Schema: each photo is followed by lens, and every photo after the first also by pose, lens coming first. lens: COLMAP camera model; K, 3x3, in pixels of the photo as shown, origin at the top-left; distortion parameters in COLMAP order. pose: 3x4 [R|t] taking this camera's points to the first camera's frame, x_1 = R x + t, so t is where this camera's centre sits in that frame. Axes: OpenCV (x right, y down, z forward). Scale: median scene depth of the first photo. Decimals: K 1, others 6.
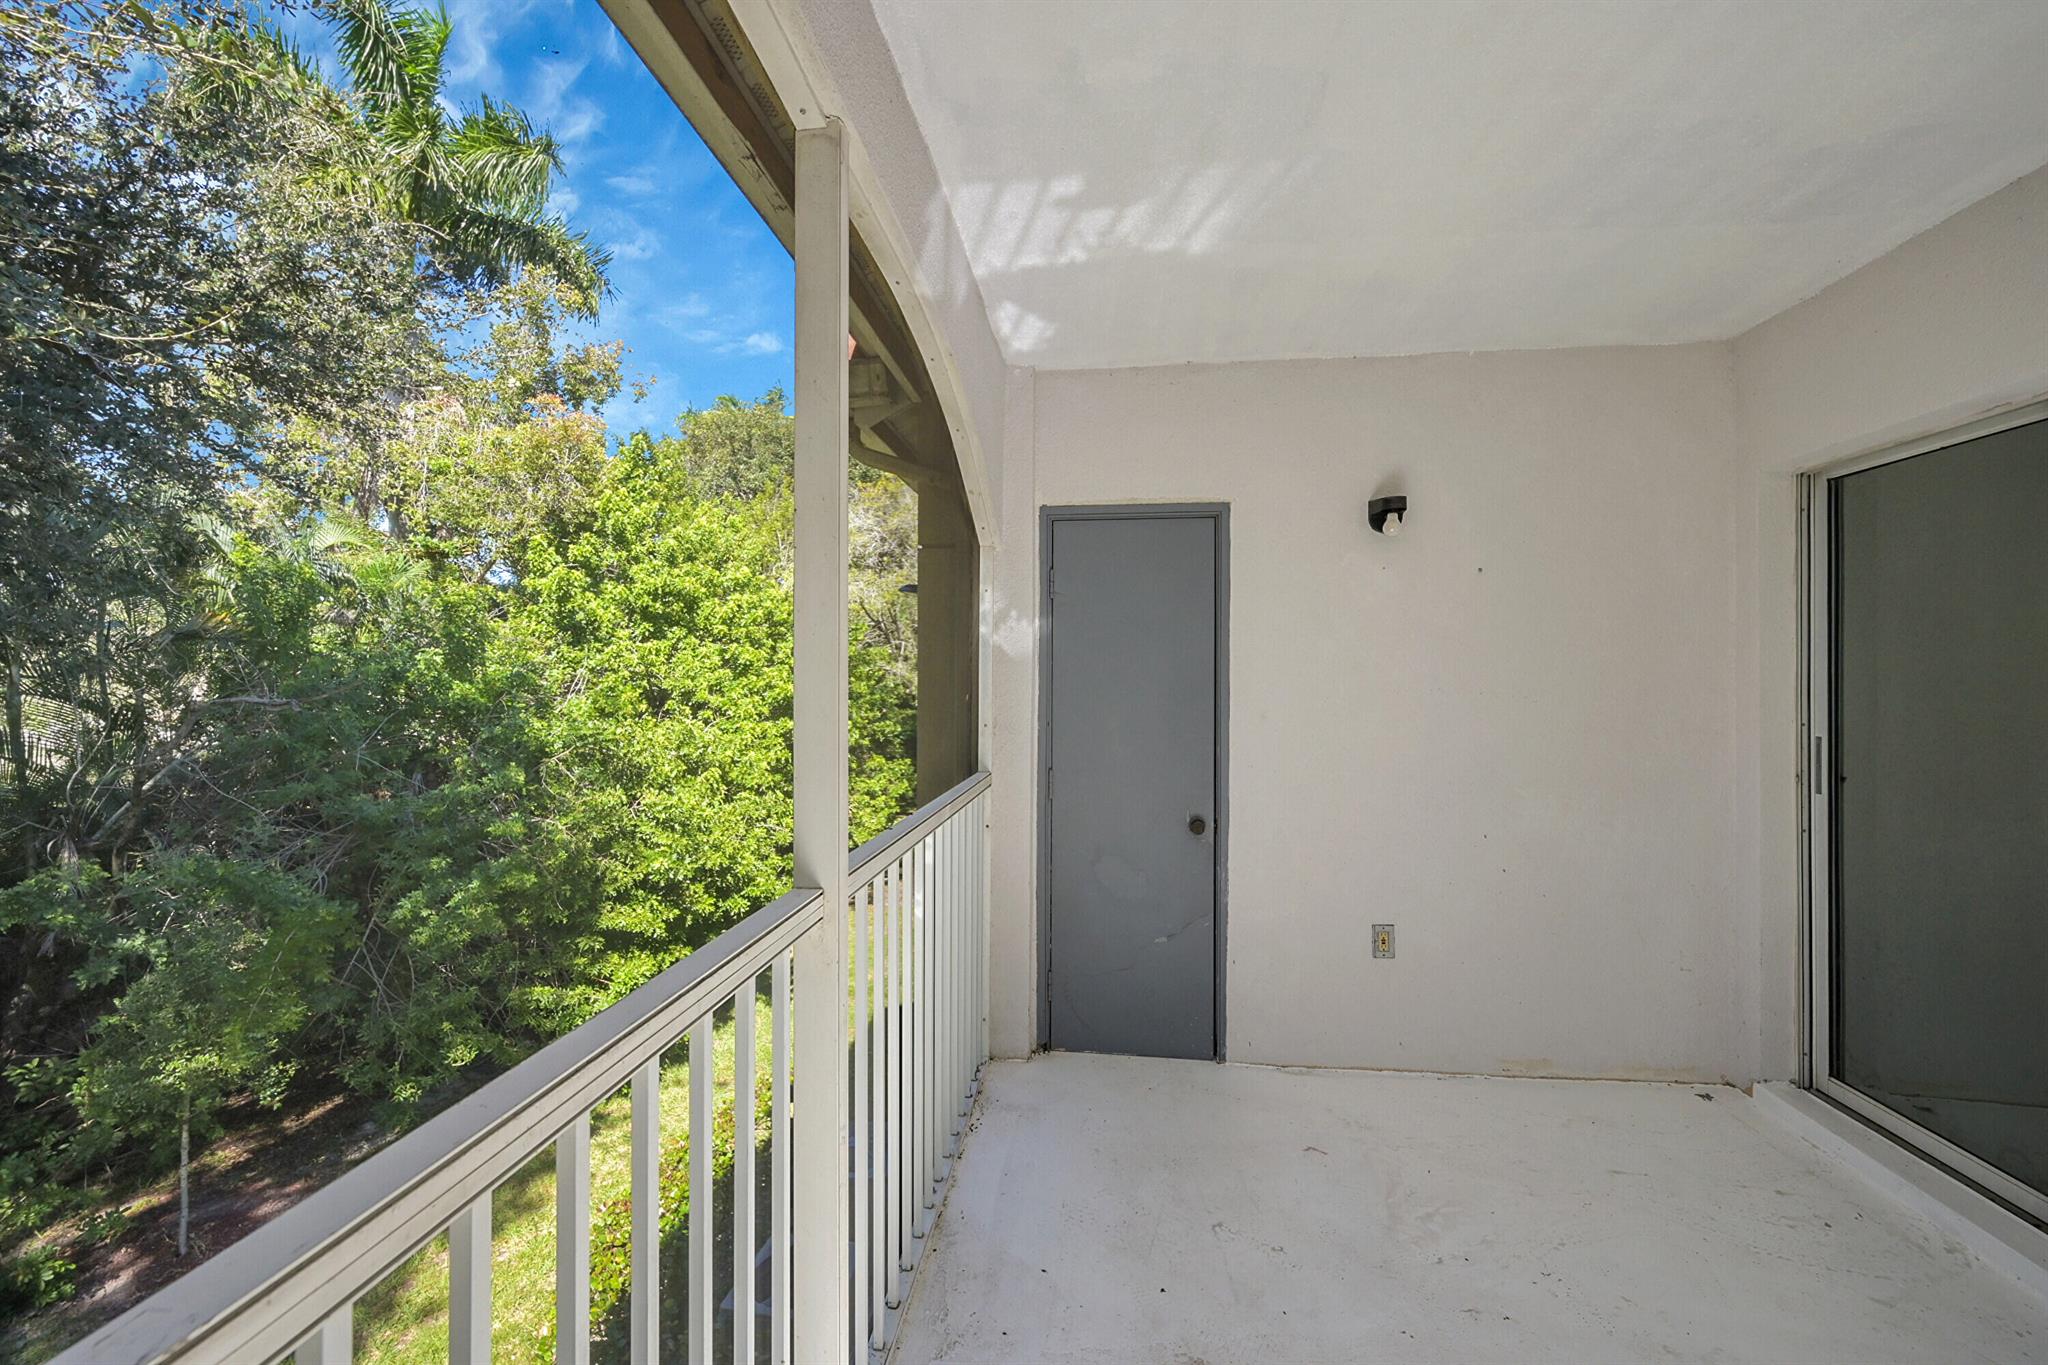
lens RADIAL K [[846.4, 0, 1115.0], [0, 846.4, 671.7], [0, 0, 1]] dist [-0.003429, -0.000299]
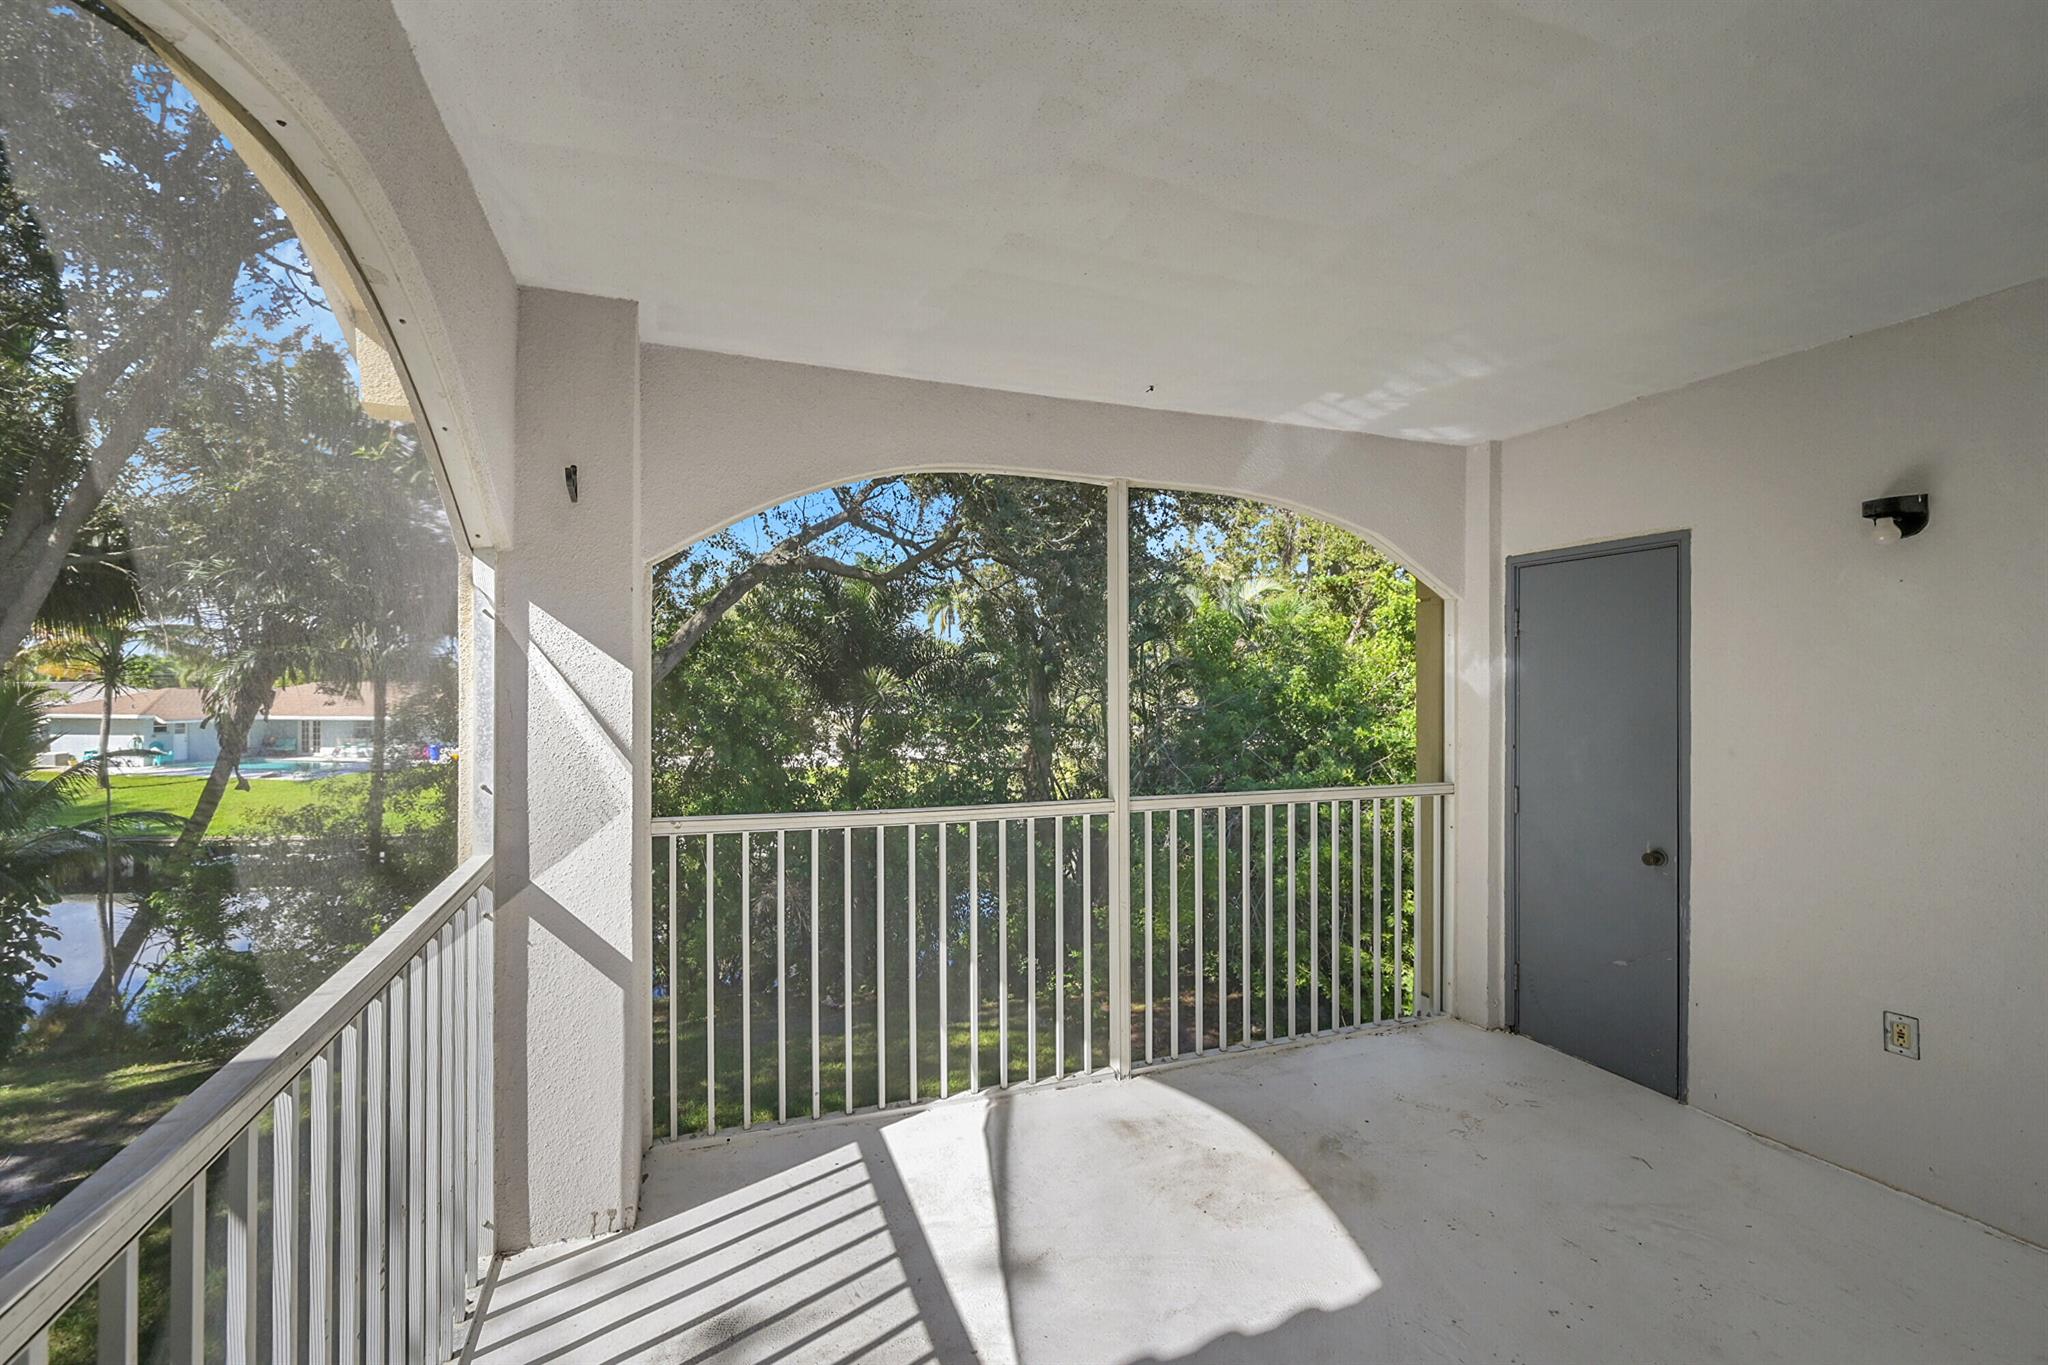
lens RADIAL K [[846.4, 0, 958.6], [0, 846.4, 680.0], [0, 0, 1]] dist [-0.003429, -0.000299]
pose [[0.437033, -0.009367, -0.899397, 0.636440], [0.006124, 0.999954, -0.007439, -0.025011], [0.899425, -0.002257, 0.437070, -0.176692]]
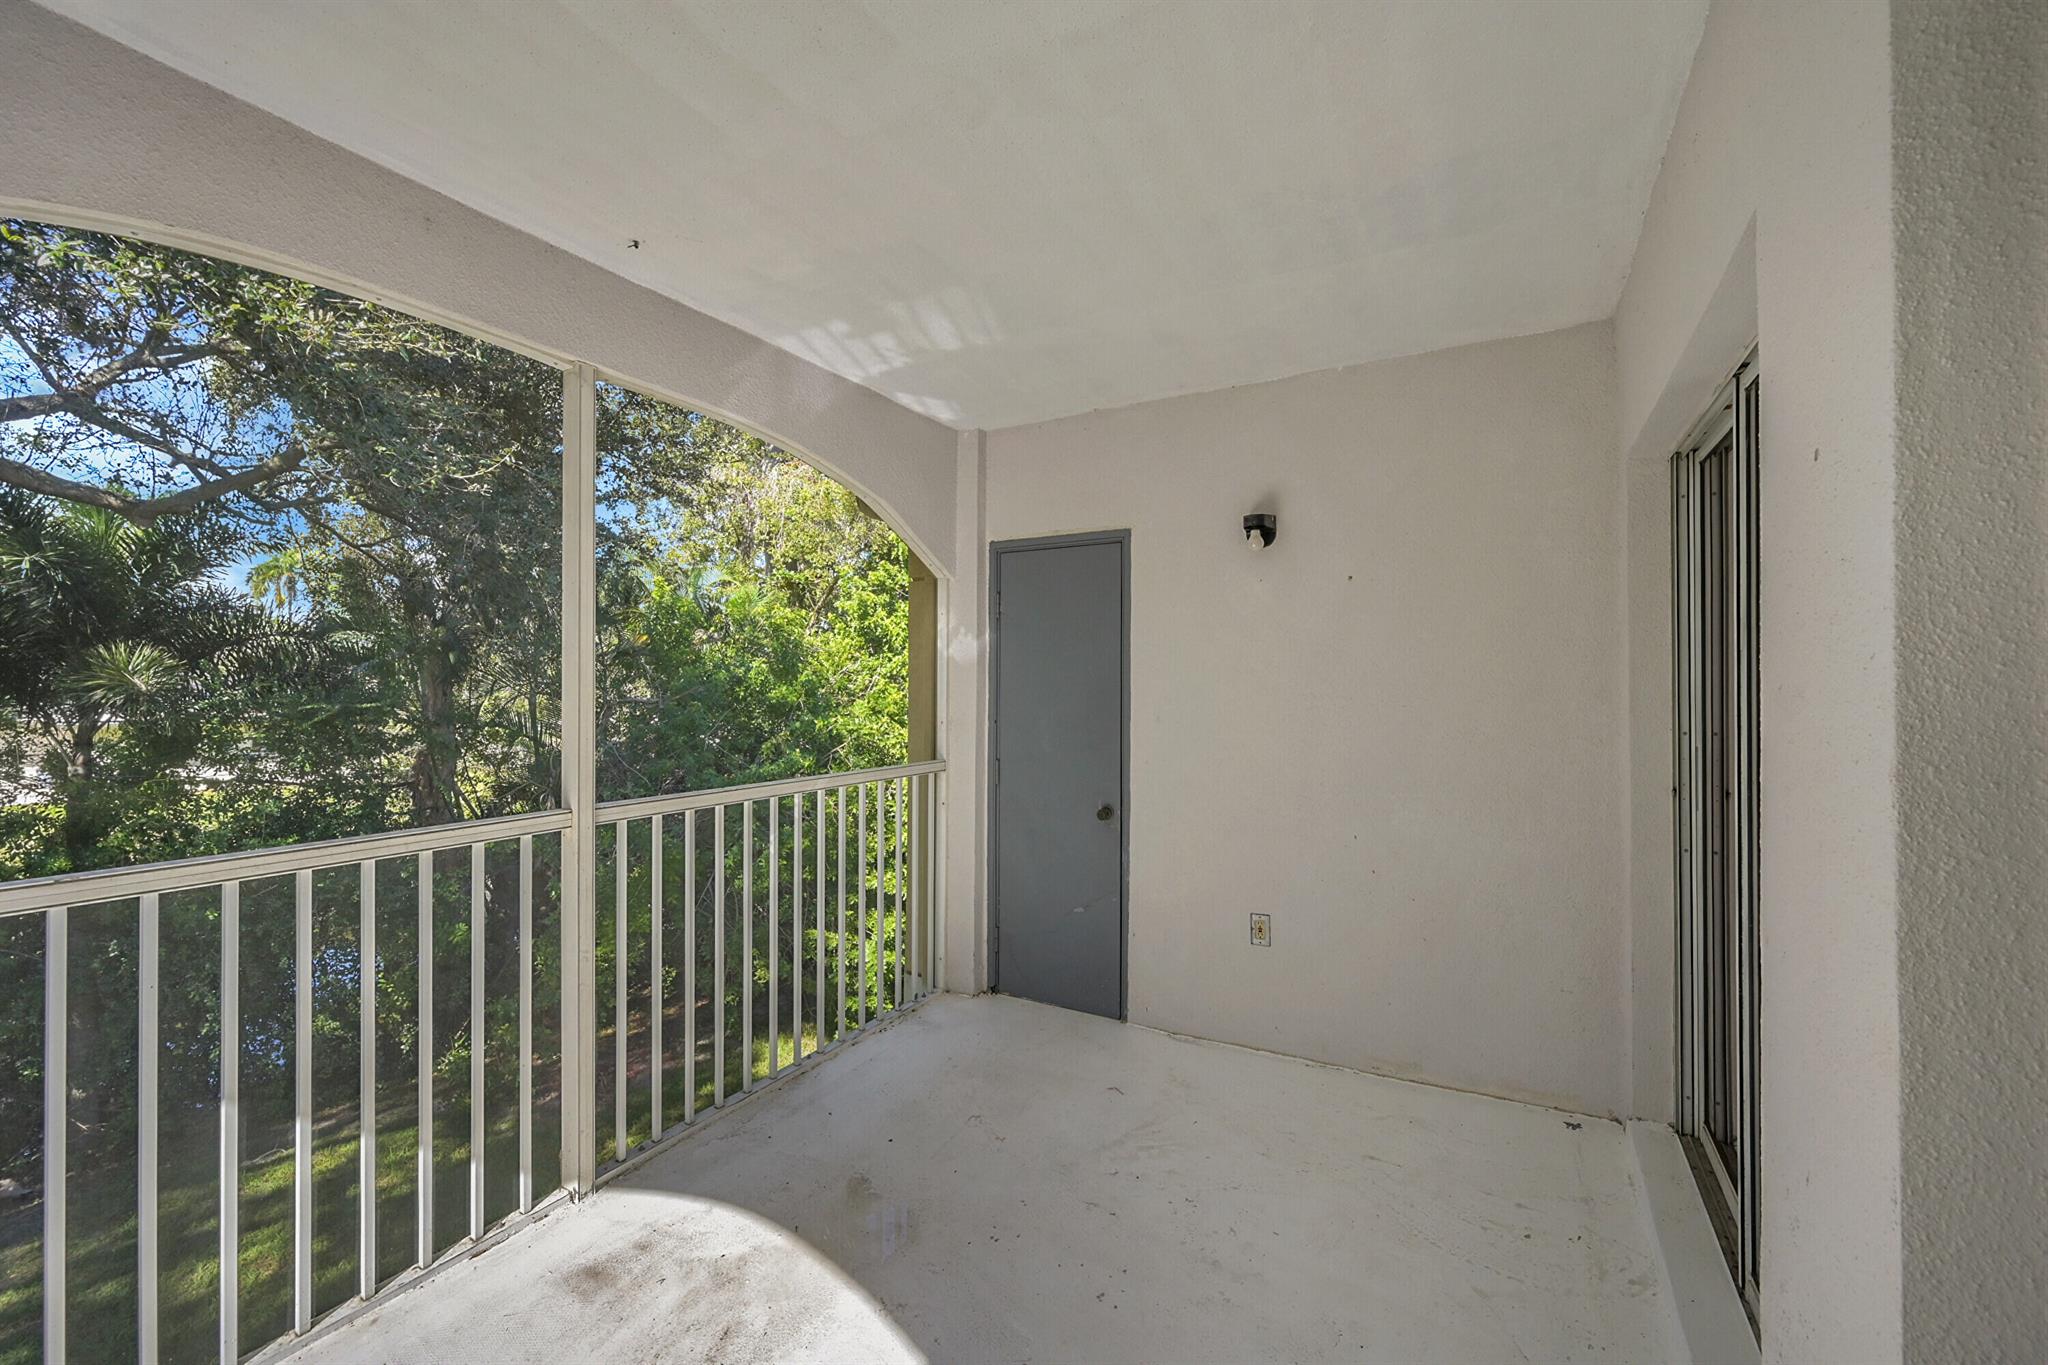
lens RADIAL K [[846.4, 0, 1063.4], [0, 846.4, 672.1], [0, 0, 1]] dist [-0.003429, -0.000299]
pose [[0.926421, -0.006286, -0.376438, 0.476475], [0.004537, 0.999974, -0.005532, -0.001569], [0.376463, 0.003417, 0.926425, -0.082415]]
